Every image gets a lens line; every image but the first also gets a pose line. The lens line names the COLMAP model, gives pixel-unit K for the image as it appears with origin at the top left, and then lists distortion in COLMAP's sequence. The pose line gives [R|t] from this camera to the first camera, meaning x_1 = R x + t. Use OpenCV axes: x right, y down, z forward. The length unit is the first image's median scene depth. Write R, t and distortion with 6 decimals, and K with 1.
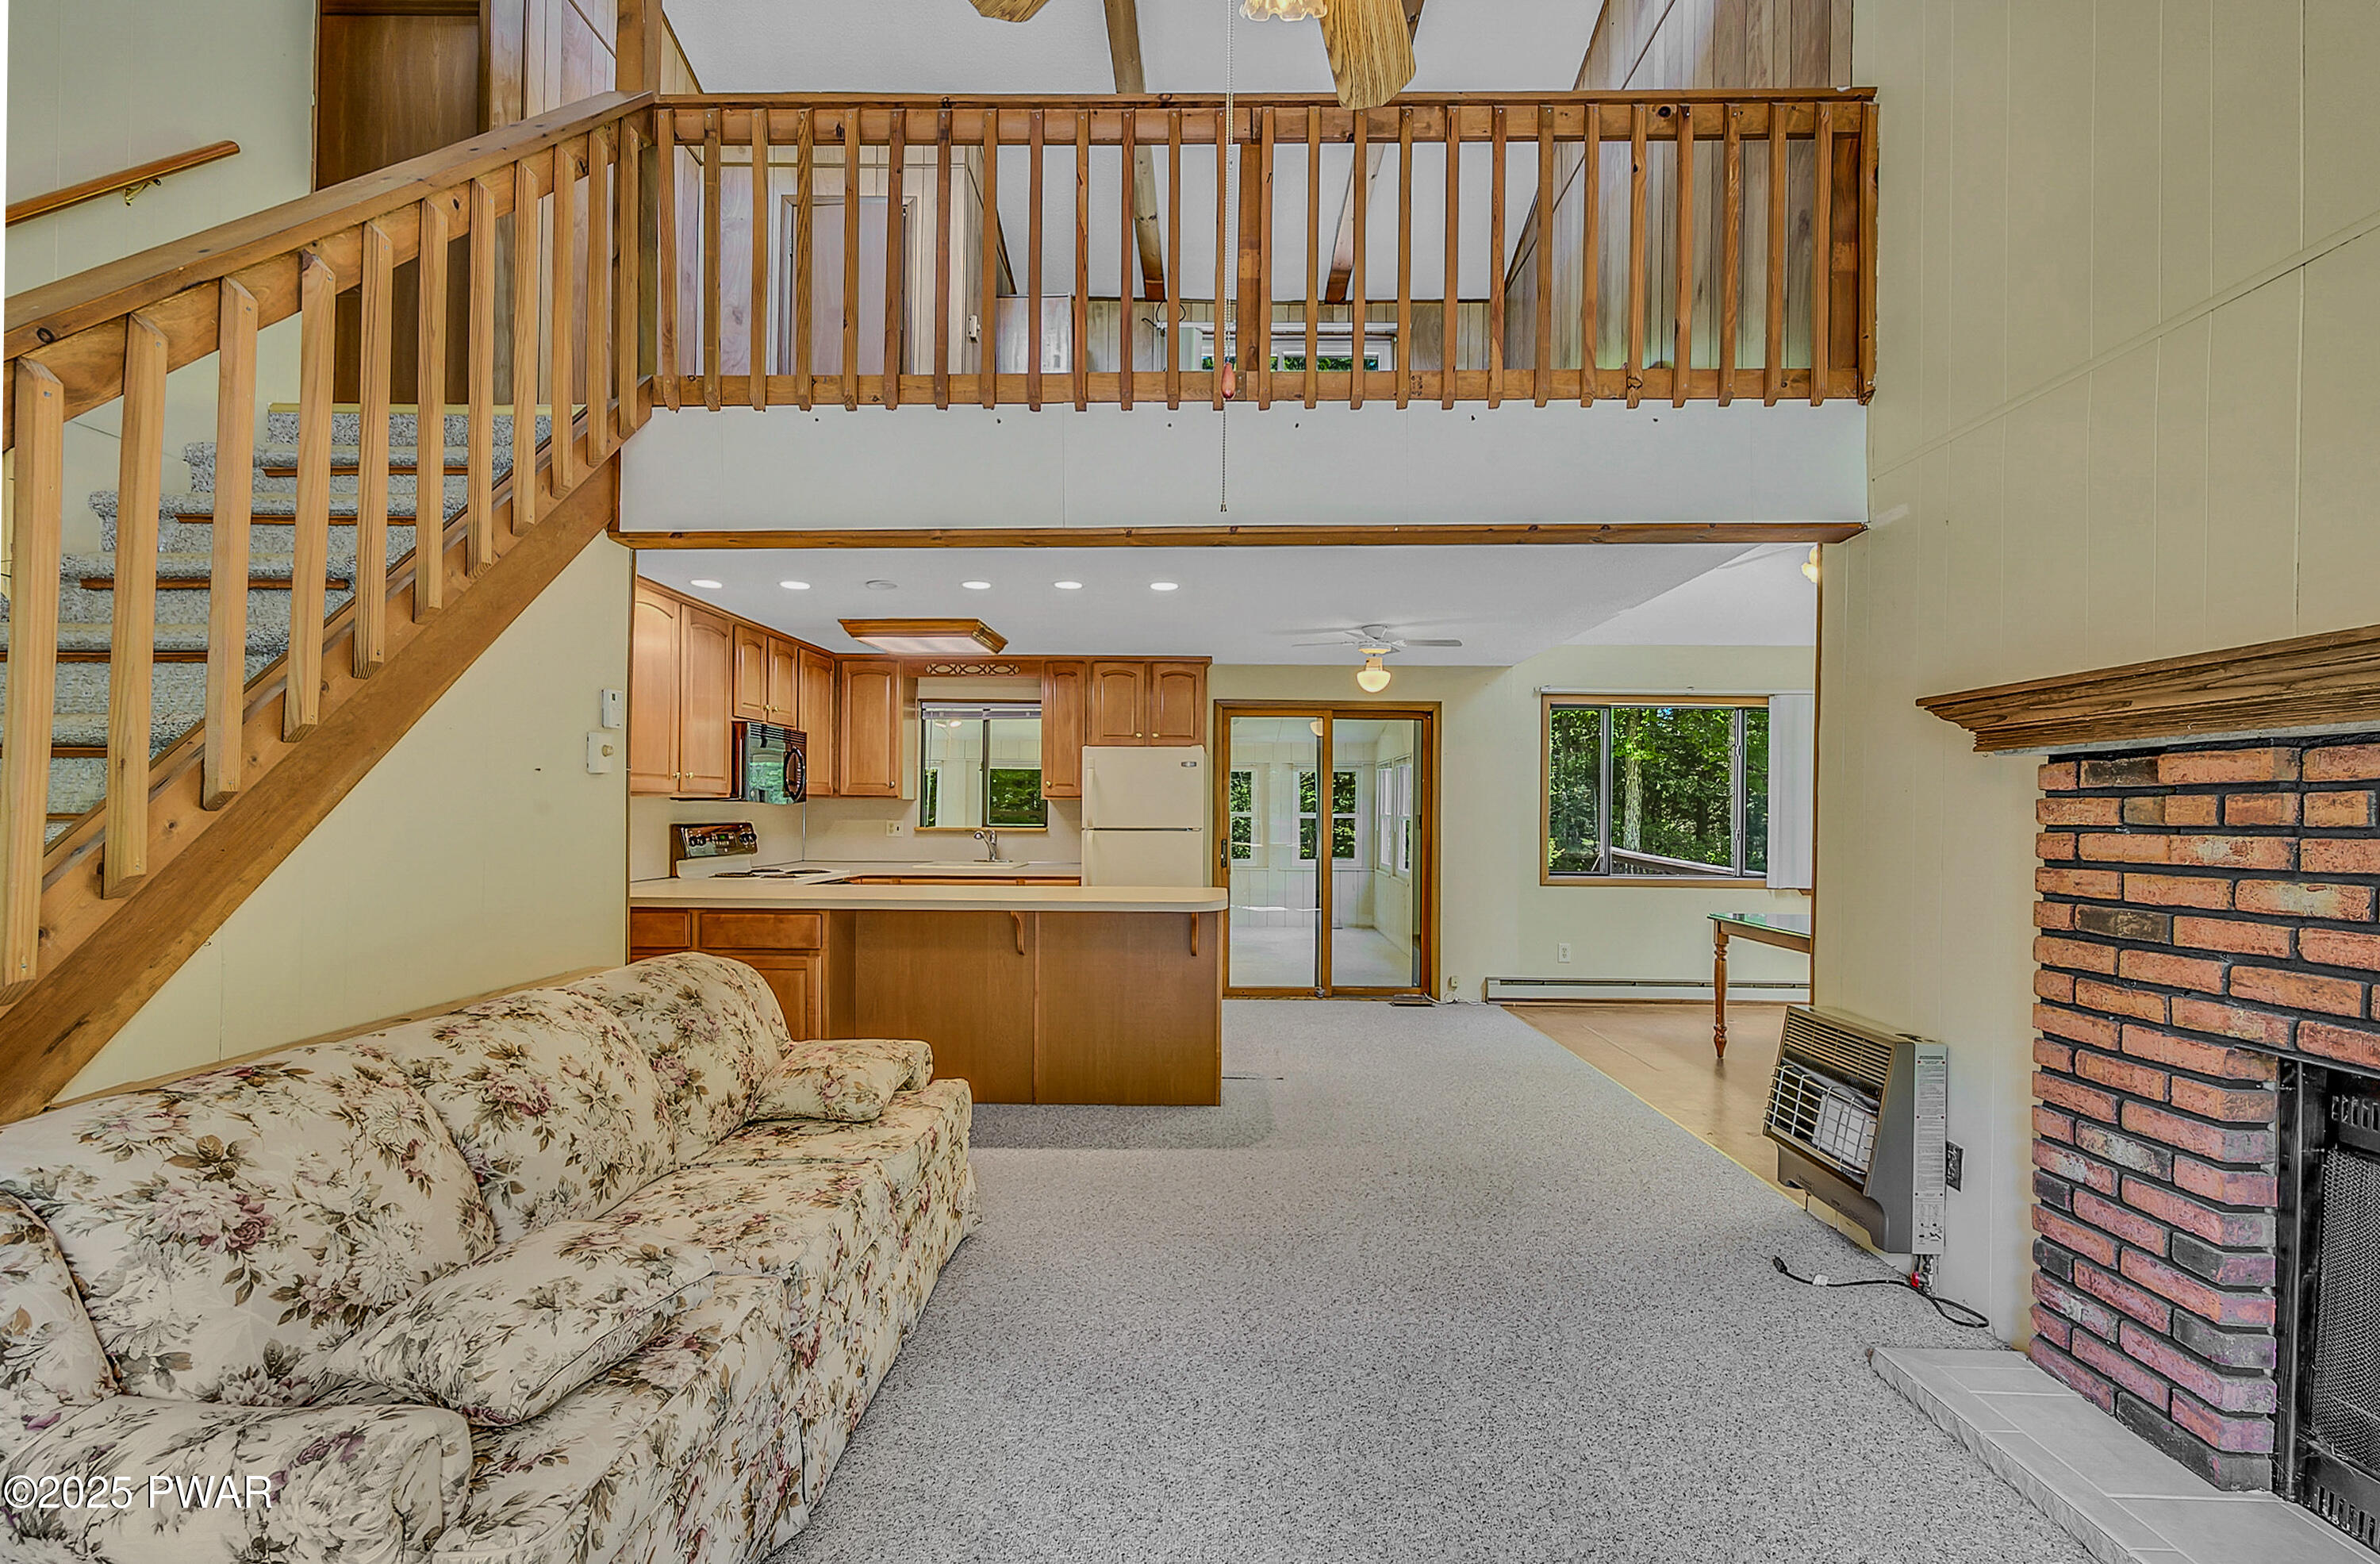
lens RADIAL K [[965.2, 0, 1198.5], [0, 965.2, 810.2], [0, 0, 1]] dist [0.000189, -0.000066]
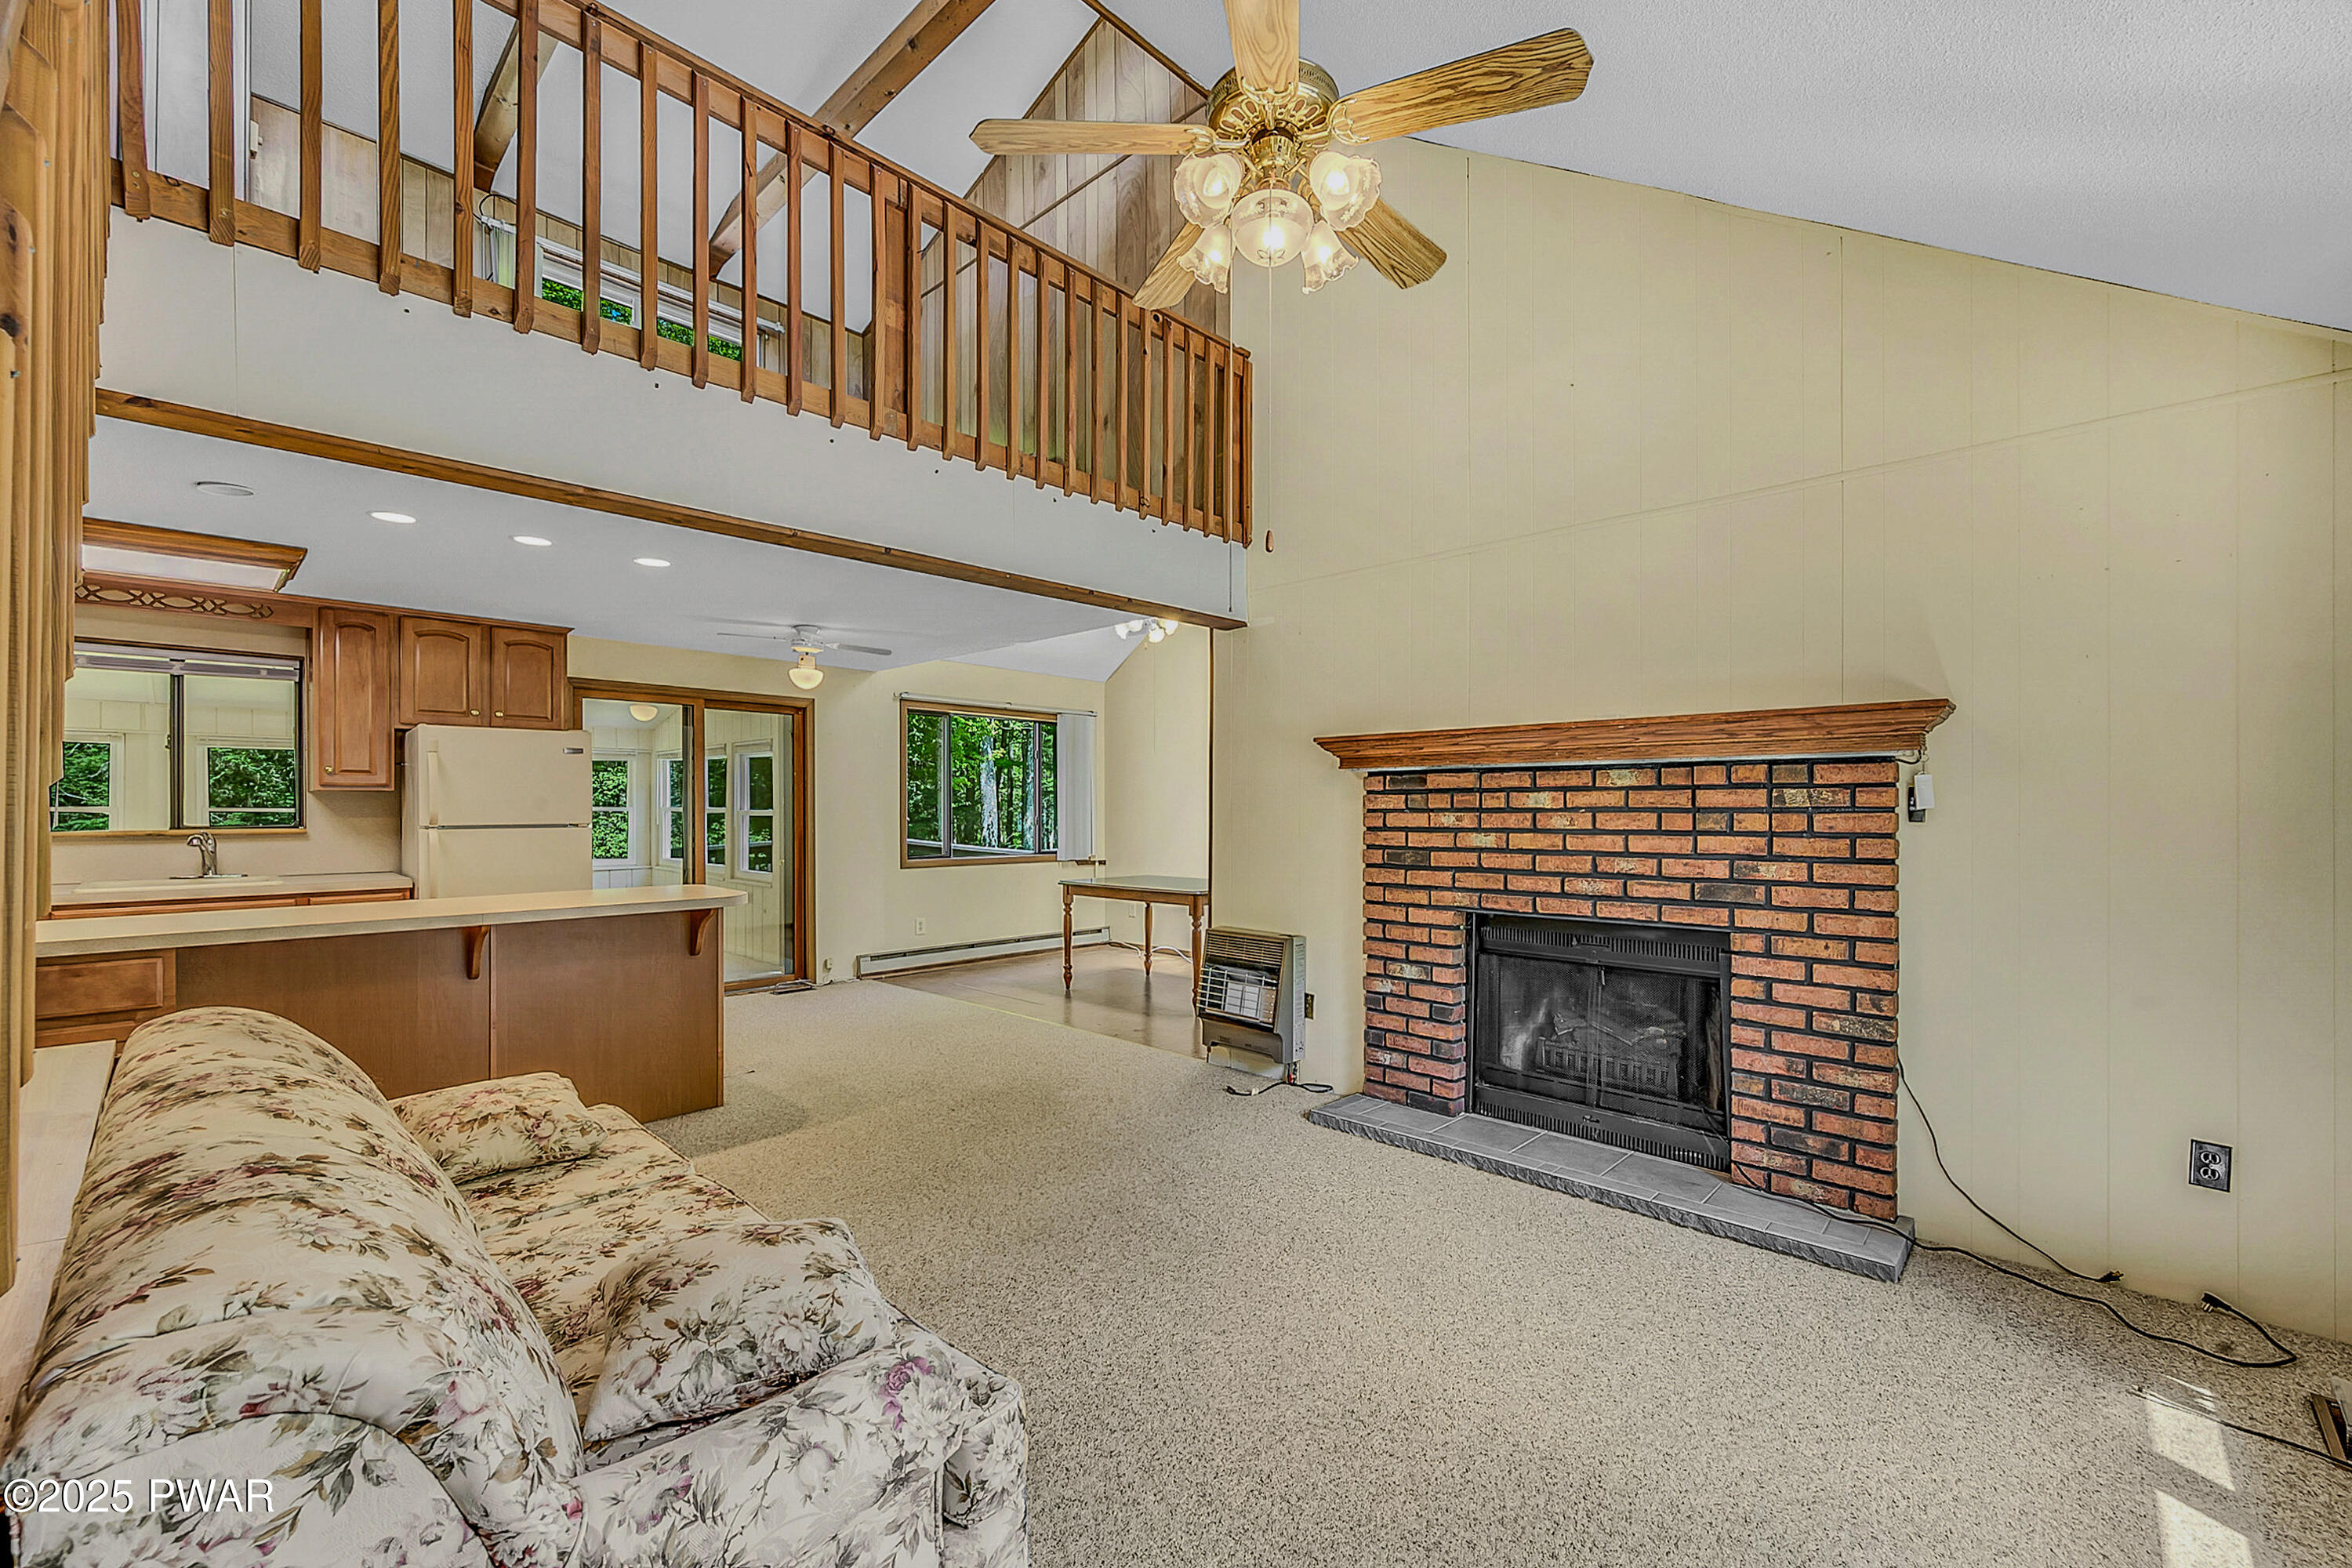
lens RADIAL K [[958.2, 0, 1180.3], [0, 958.2, 799.6], [0, 0, 1]] dist [-0.000725, 0.000045]
pose [[0.676979, -0.001688, 0.736000, -0.716340], [0.003151, 0.999995, -0.000604, -0.002803], [-0.735996, 0.002728, 0.676981, 0.002777]]
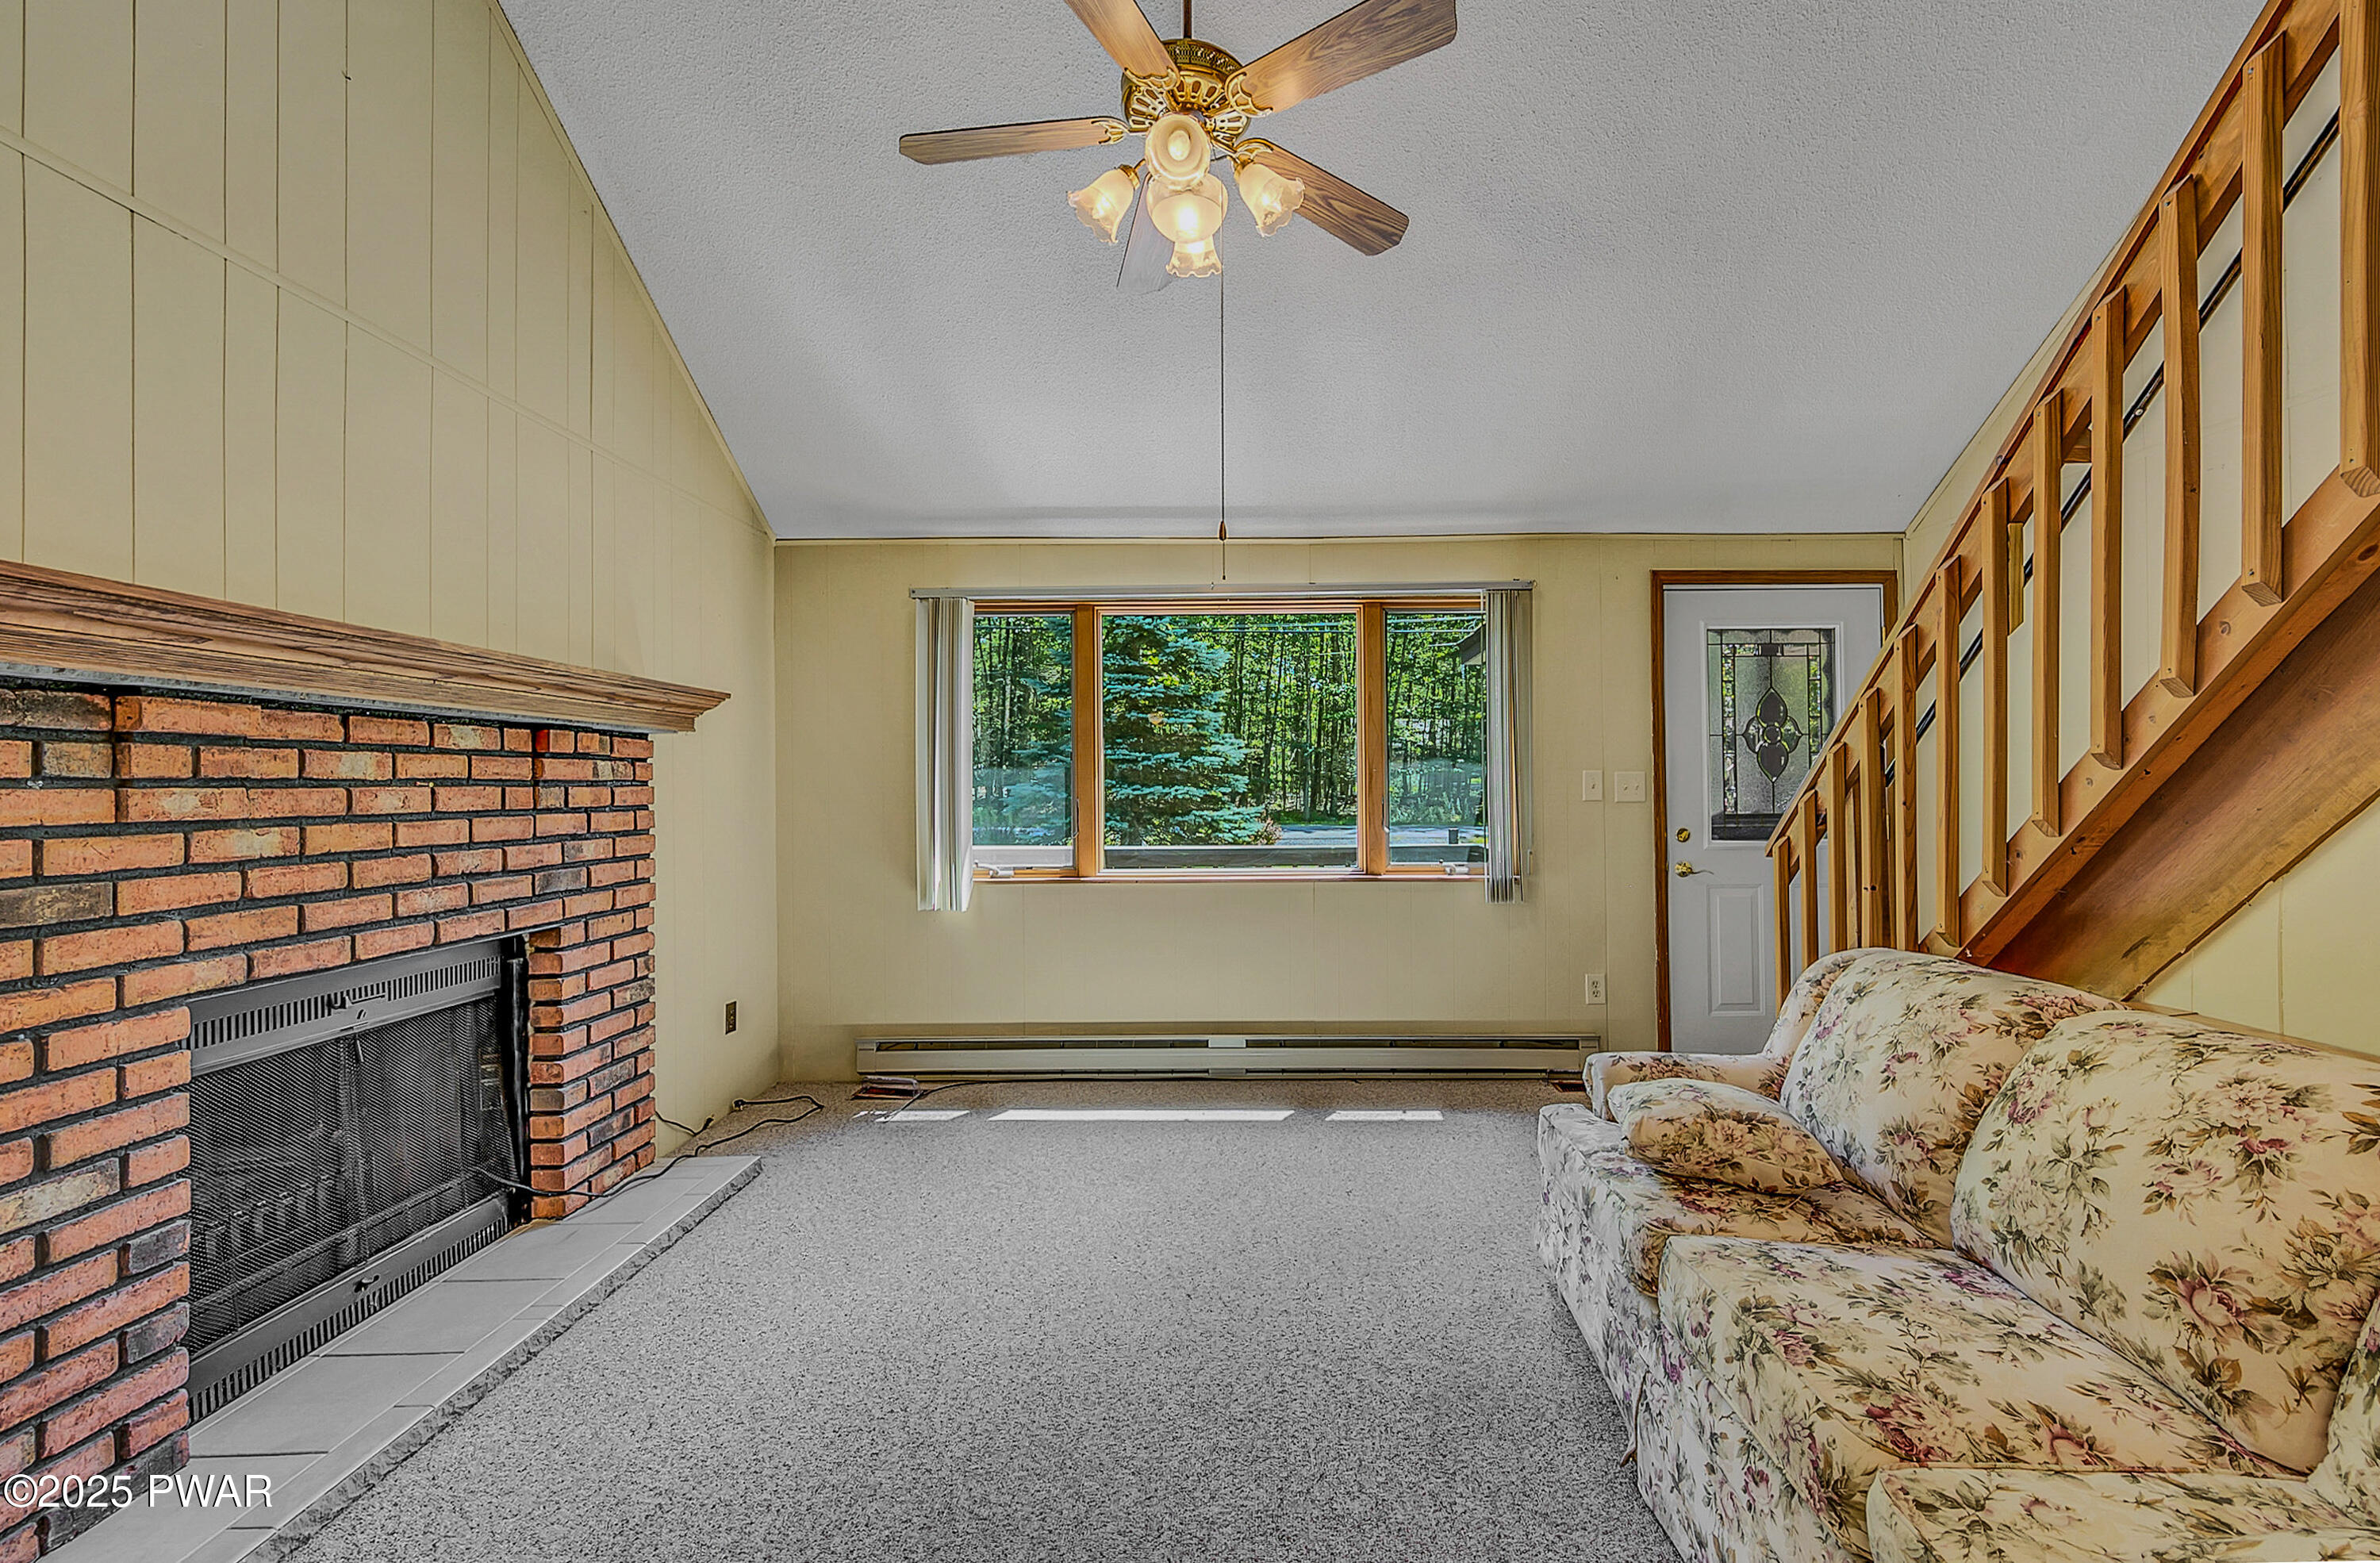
lens RADIAL K [[973.7, 0, 1232.7], [0, 973.7, 781.1], [0, 0, 1]] dist [0.001356, 0.000403]
pose [[-0.999948, -0.003293, -0.009603, 0.016984], [-0.003206, 0.999954, -0.009070, 0.019524], [0.009633, -0.009038, -0.999913, 1.559174]]
